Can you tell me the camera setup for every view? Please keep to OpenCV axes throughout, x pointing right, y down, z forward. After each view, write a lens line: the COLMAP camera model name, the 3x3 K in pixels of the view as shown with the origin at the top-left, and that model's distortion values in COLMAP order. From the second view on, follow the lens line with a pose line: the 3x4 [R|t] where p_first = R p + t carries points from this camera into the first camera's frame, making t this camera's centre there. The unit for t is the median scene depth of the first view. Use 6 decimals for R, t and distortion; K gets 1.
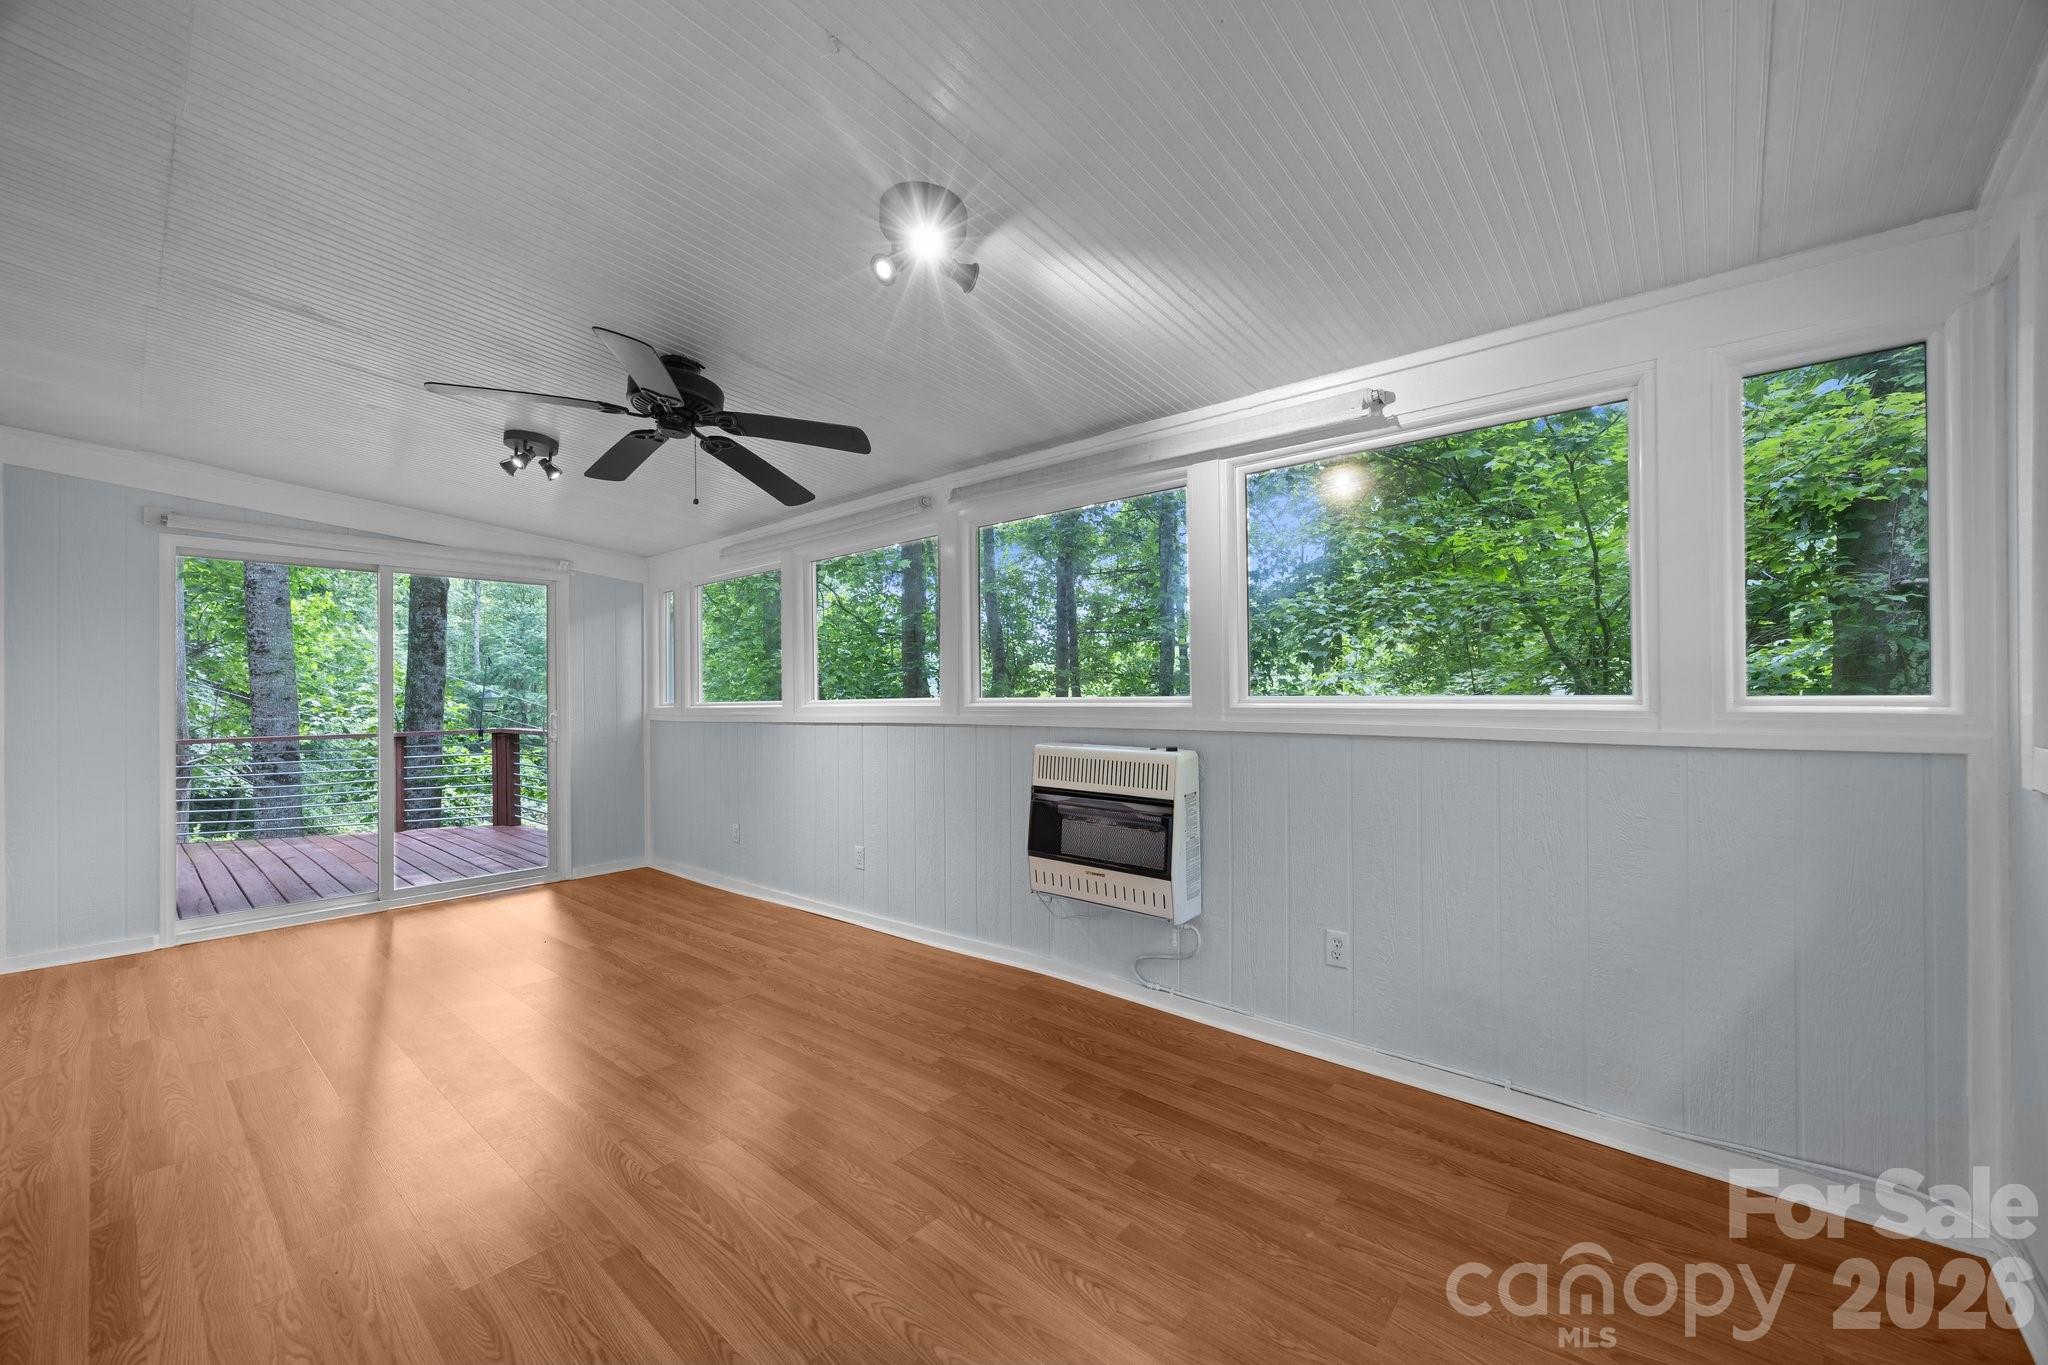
lens RADIAL K [[786.5, 0, 1027.3], [0, 786.5, 691.7], [0, 0, 1]] dist [0.001528, 0.000206]
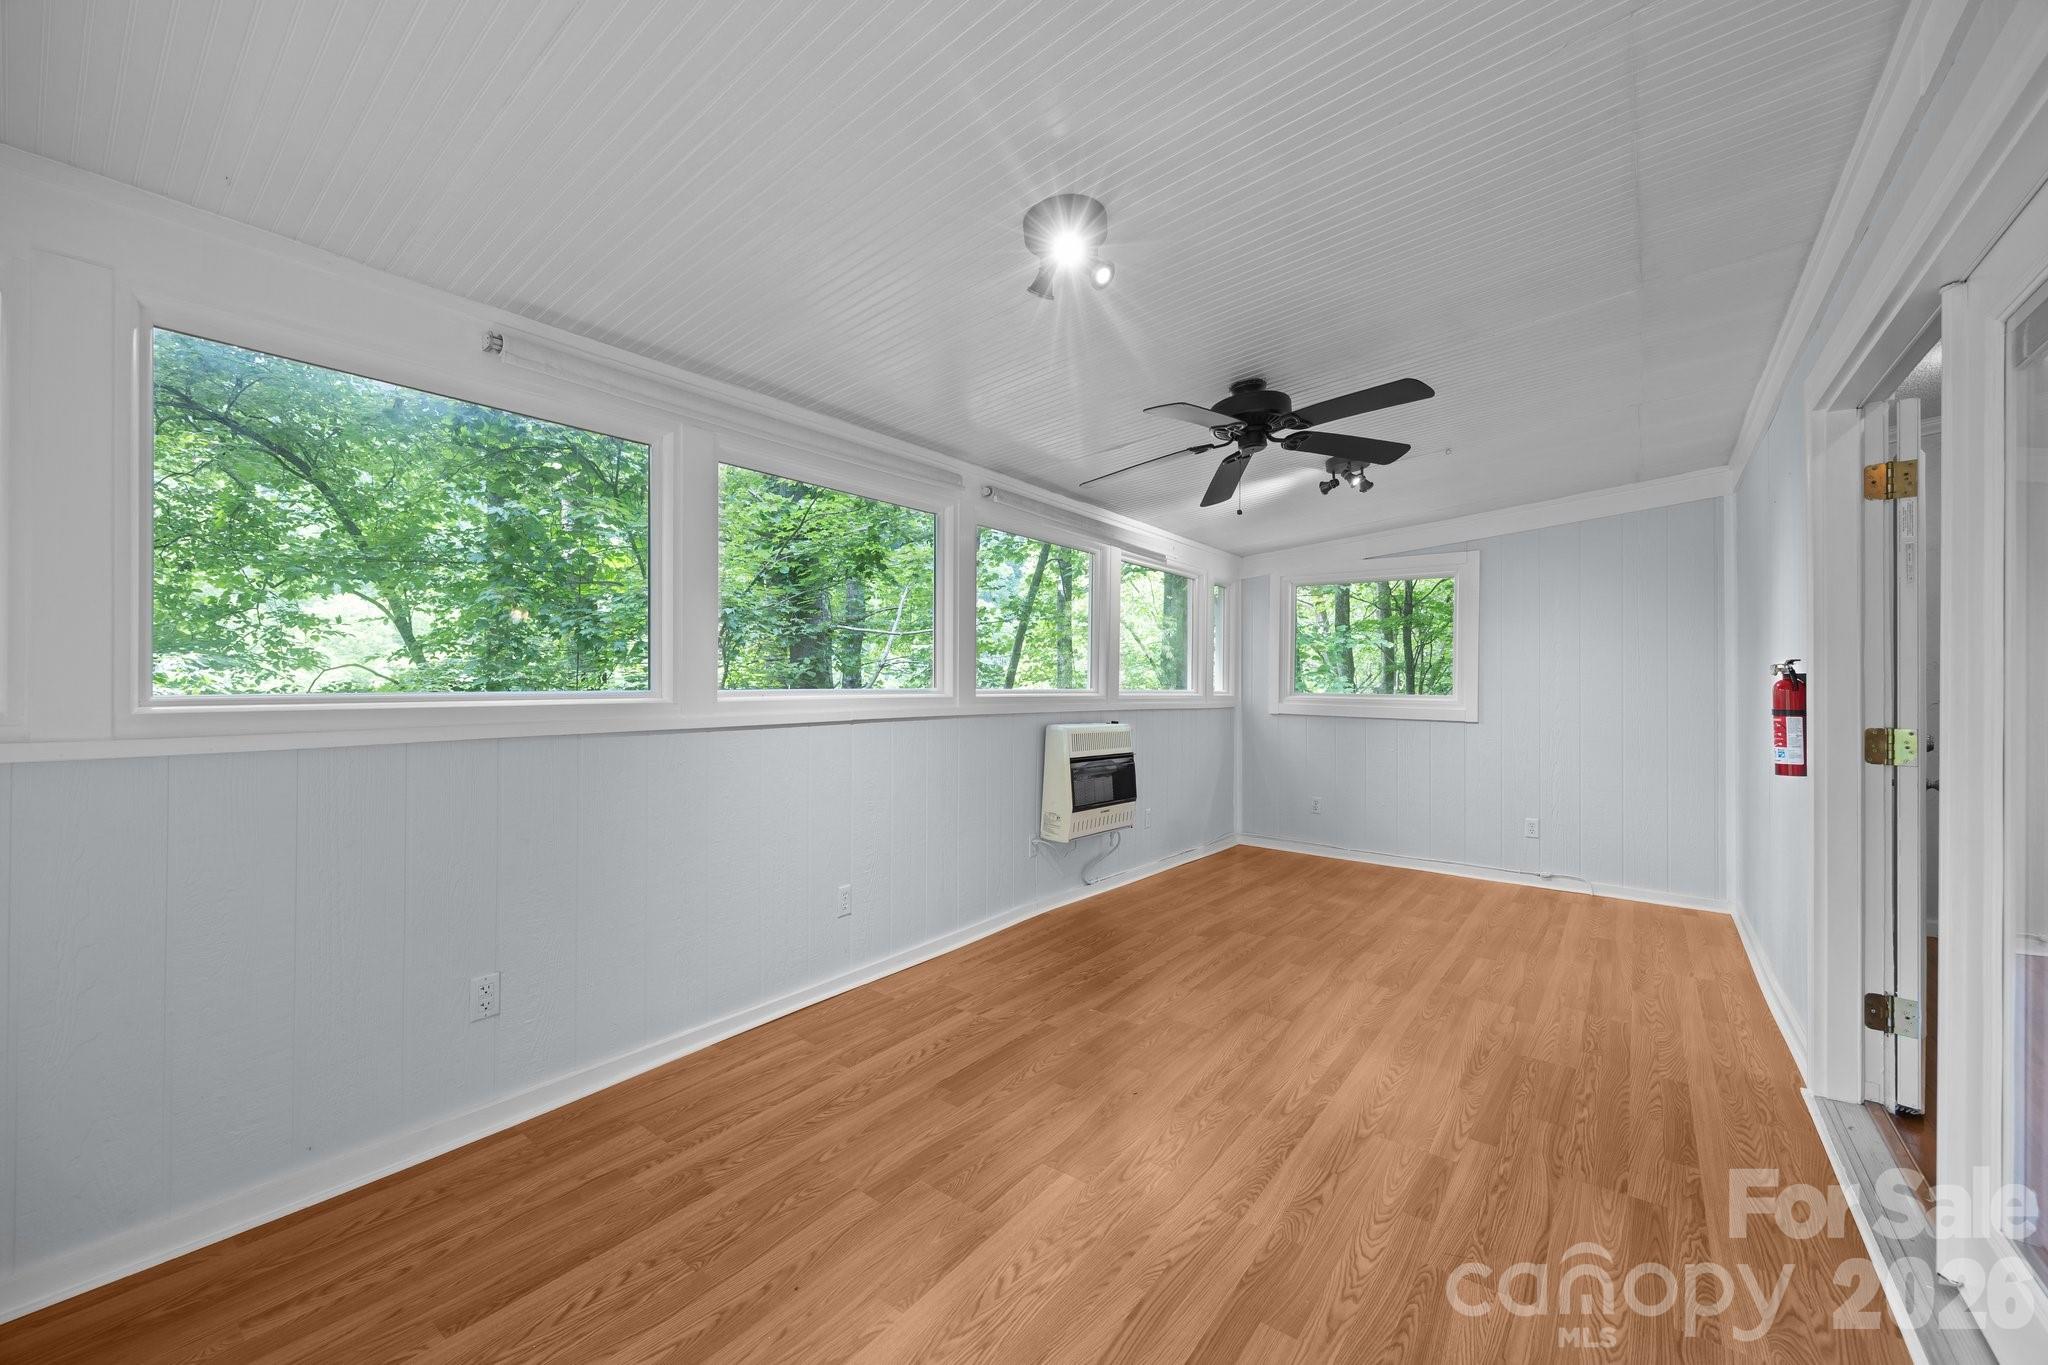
lens RADIAL K [[786.5, 0, 1027.3], [0, 786.5, 691.7], [0, 0, 1]] dist [0.001528, 0.000206]
pose [[-0.037983, 0.002984, 0.999274, -1.121513], [-0.009656, 0.999948, -0.003353, 0.013084], [-0.999232, -0.009776, -0.037952, 0.987825]]
